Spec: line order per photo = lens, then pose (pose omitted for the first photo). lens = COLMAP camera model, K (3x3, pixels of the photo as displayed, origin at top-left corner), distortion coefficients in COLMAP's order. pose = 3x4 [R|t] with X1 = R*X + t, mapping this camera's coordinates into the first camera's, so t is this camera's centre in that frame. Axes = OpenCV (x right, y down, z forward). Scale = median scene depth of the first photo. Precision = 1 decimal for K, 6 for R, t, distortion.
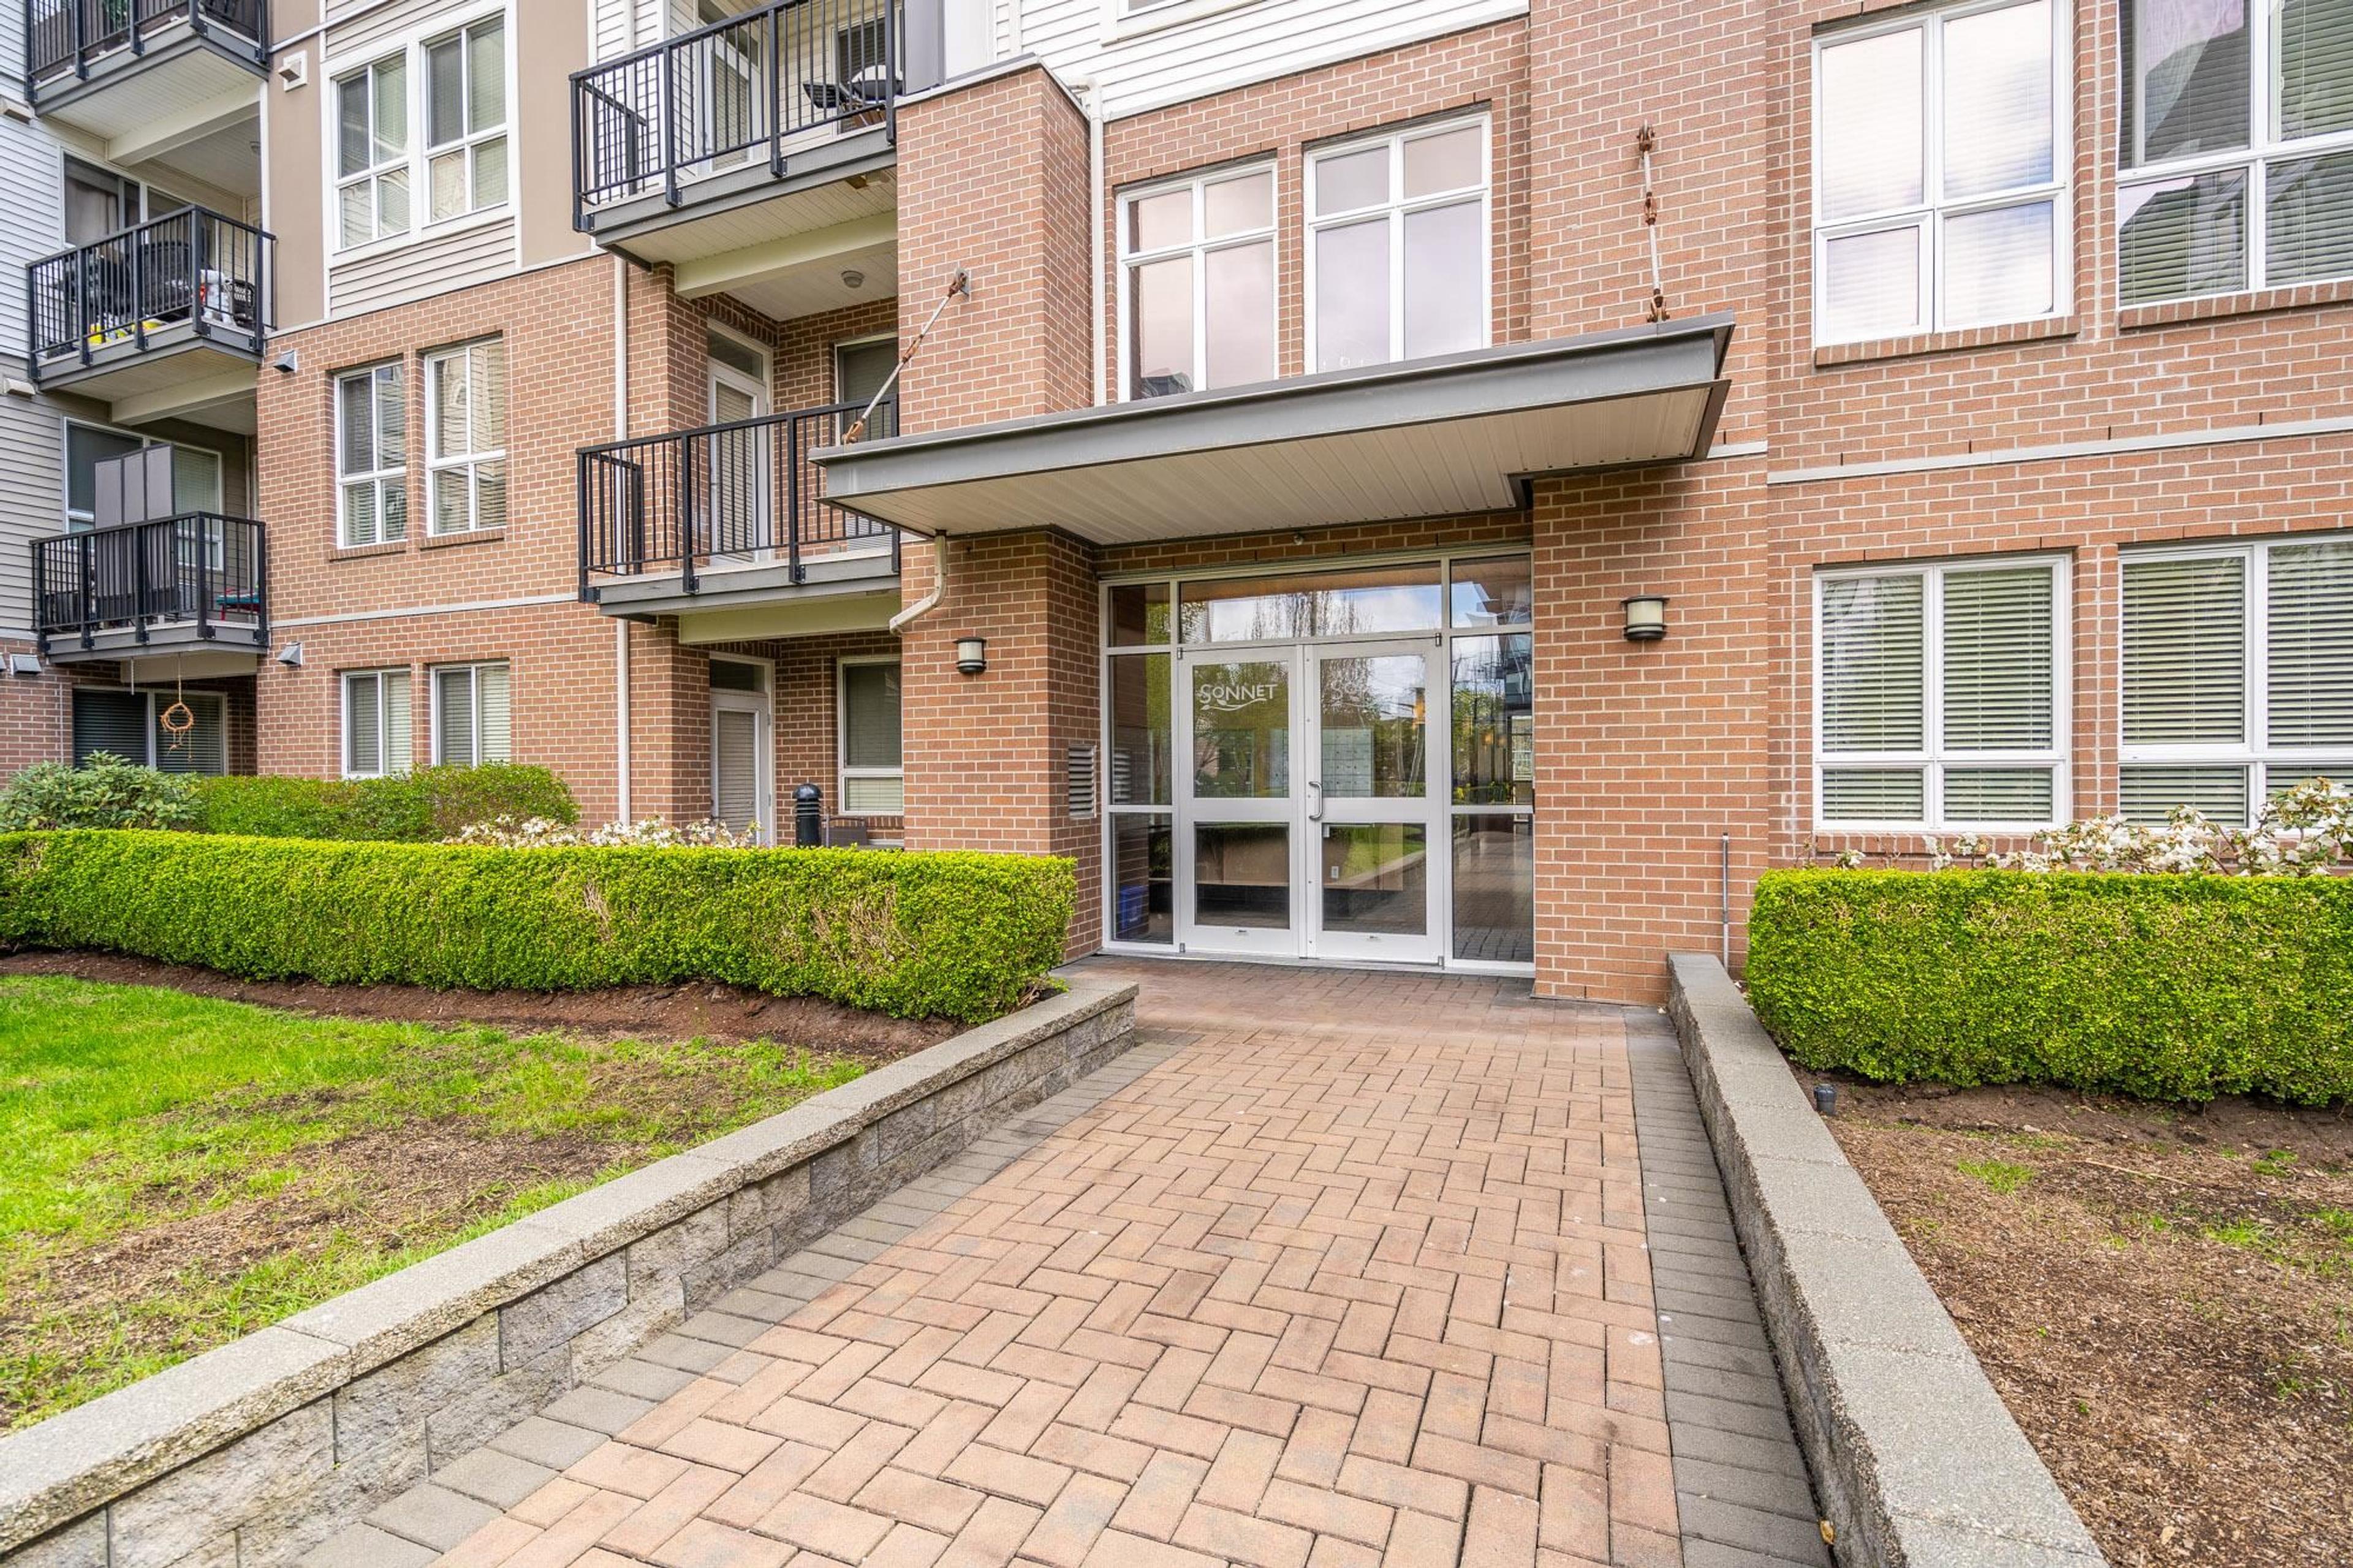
lens RADIAL K [[1070.7, 0, 1176.5], [0, 1070.7, 784.0], [0, 0, 1]] dist [-0.002986, 0.000104]
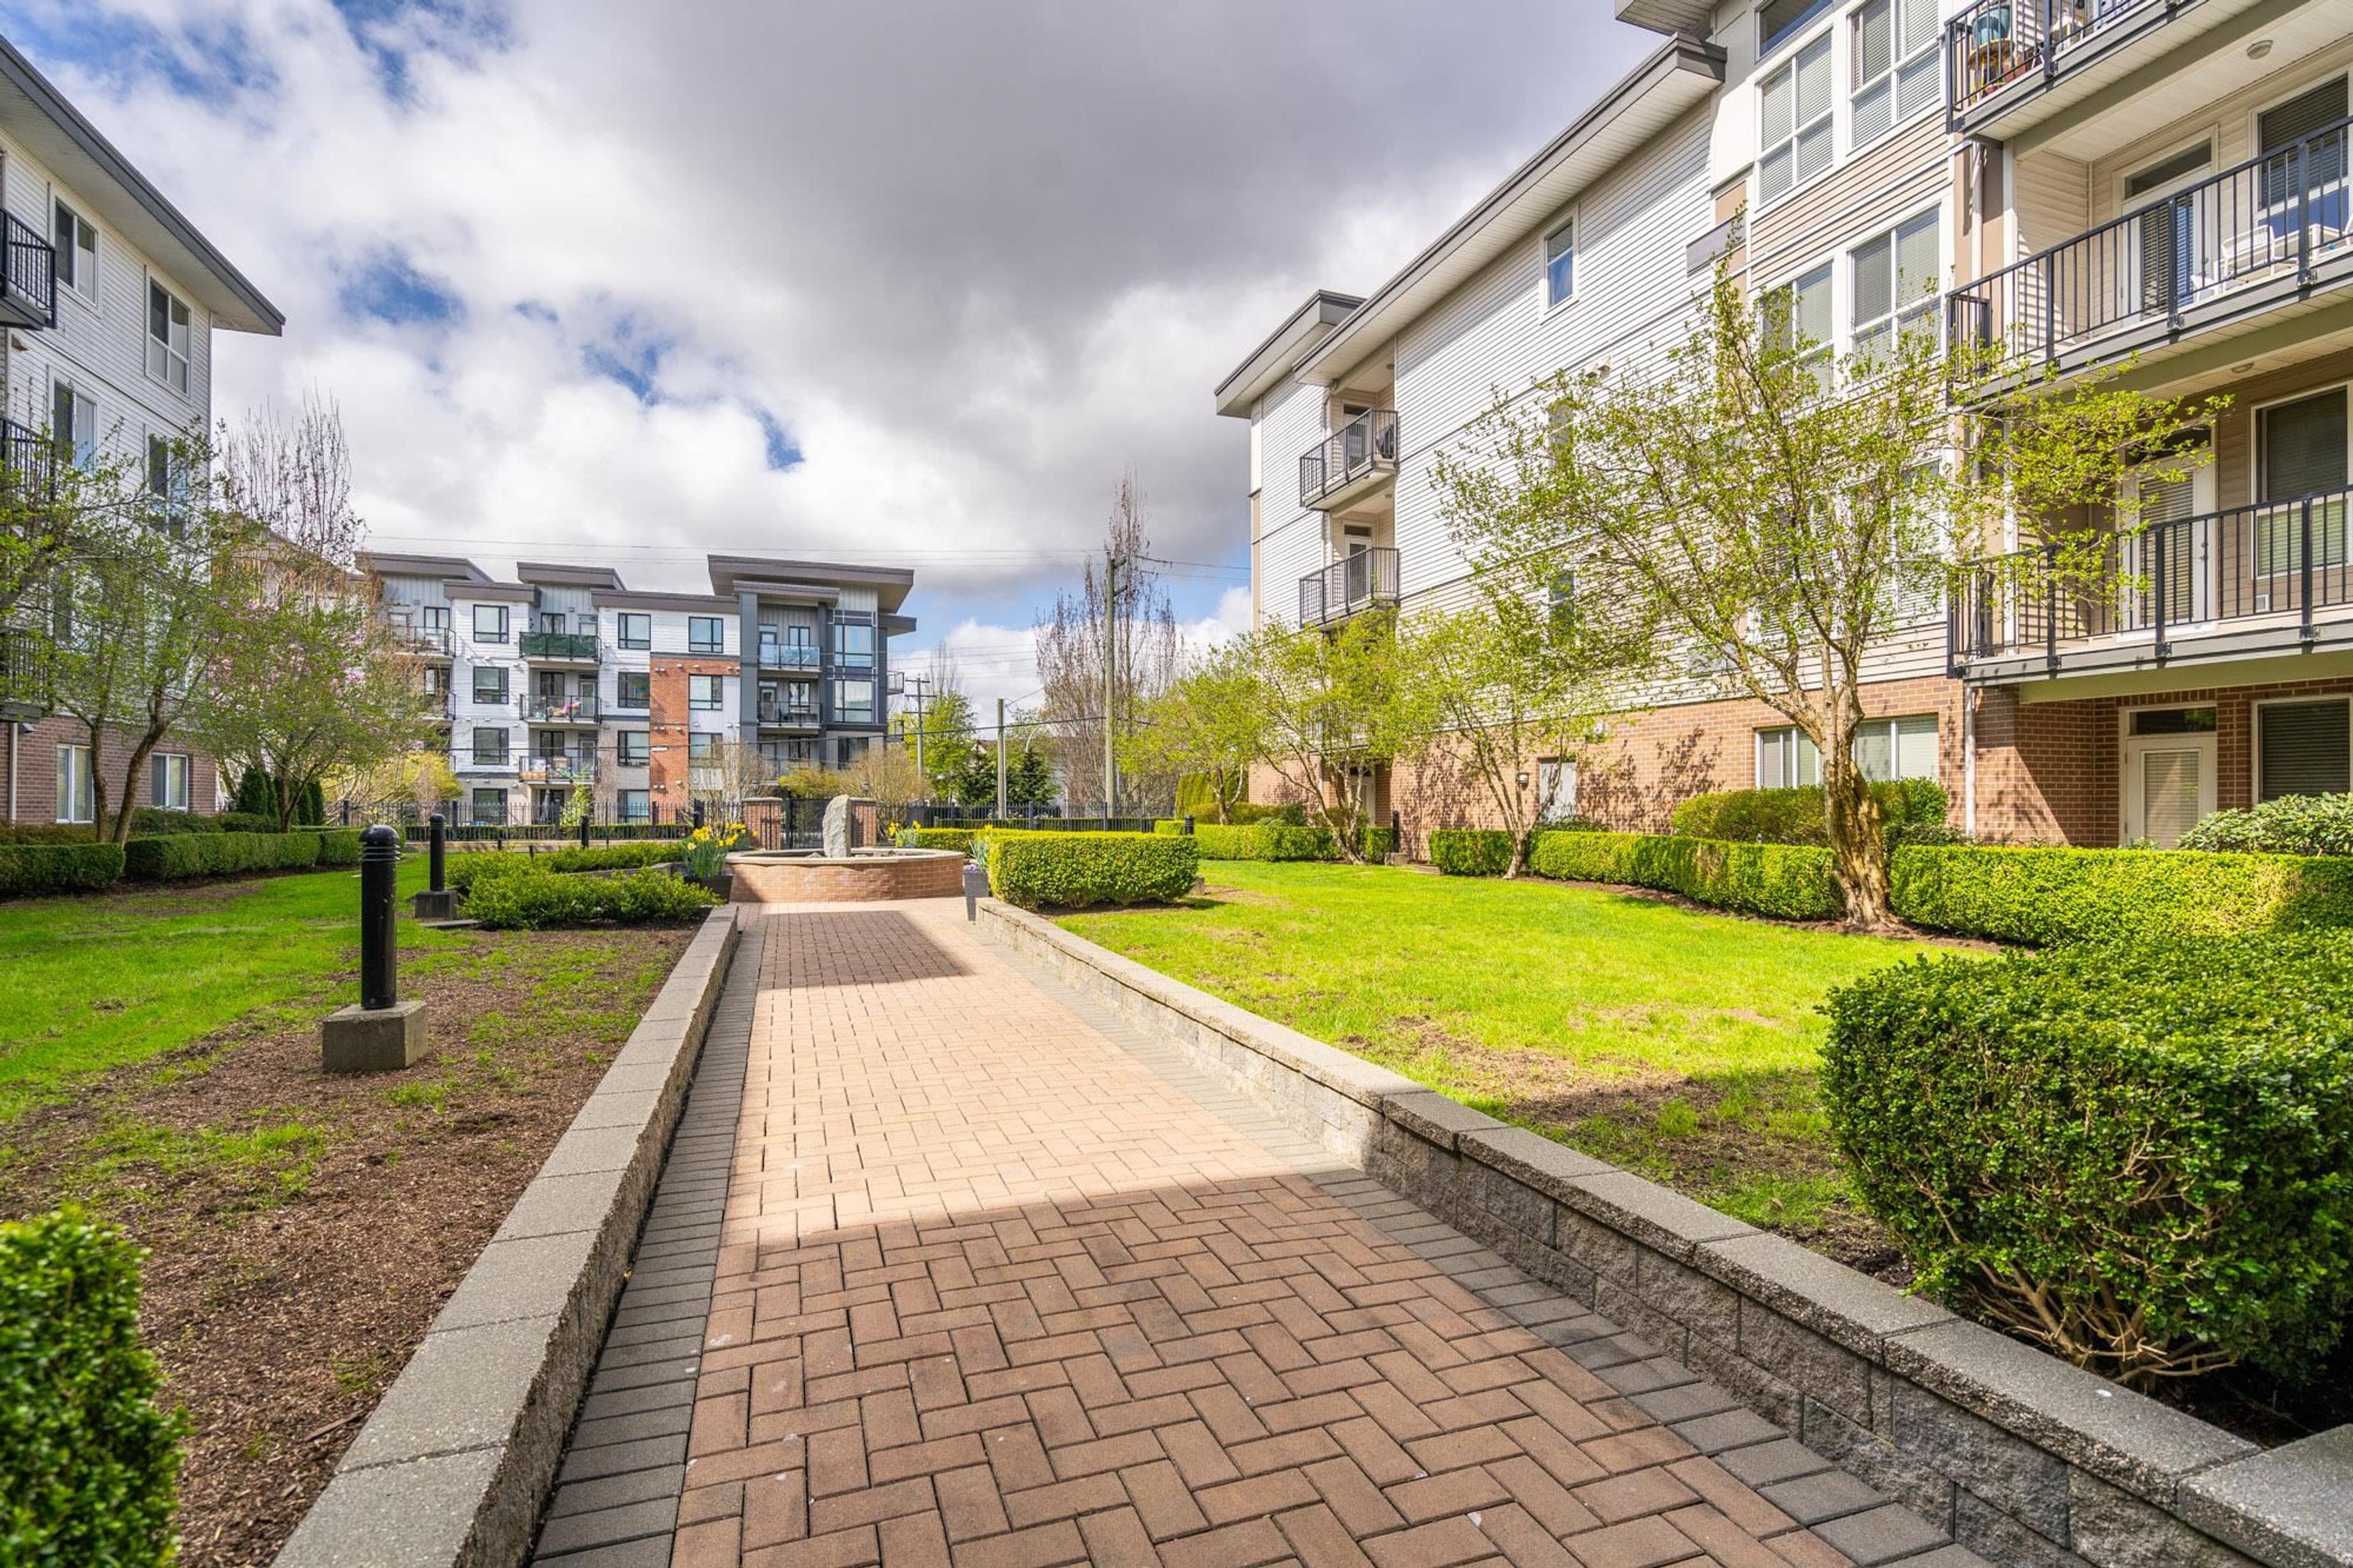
lens RADIAL K [[1089.4, 0, 1176.5], [0, 1089.4, 784.0], [0, 0, 1]] dist [0.001725, 0.000140]
pose [[-0.753884, -0.007770, -0.656962, 0.607092], [0.002359, 0.999892, -0.014533, -0.022718], [0.657003, -0.012506, -0.753784, 1.595053]]
